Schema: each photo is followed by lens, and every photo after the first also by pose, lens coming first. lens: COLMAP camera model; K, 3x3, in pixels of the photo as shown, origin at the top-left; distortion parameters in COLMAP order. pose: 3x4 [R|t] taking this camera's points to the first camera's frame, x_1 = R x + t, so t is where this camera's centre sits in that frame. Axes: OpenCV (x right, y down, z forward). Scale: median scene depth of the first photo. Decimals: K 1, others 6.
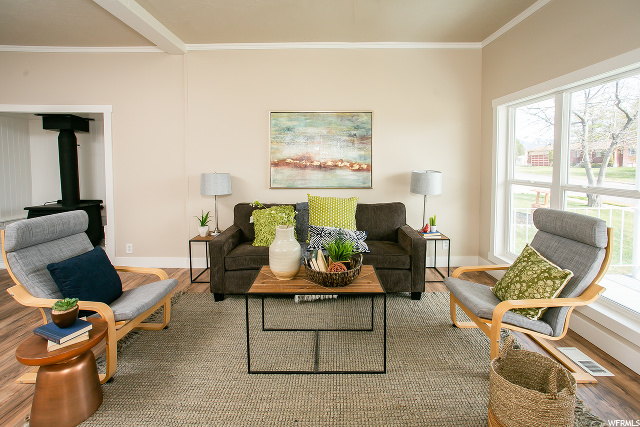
lens RADIAL K [[318.3, 0, 320.1], [0, 318.3, 171.2], [0, 0, 1]] dist [-0.000982, 0.000123]
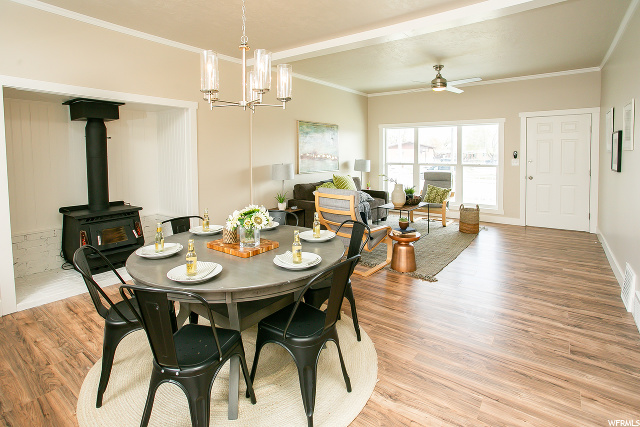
lens RADIAL K [[315.9, 0, 321.5], [0, 315.9, 159.1], [0, 0, 1]] dist [0.002794, 0.000810]
pose [[0.617972, -0.017071, 0.786015, -1.244747], [0.026450, 0.999650, 0.000915, -0.011793], [-0.785755, 0.020225, 0.618207, 0.018732]]
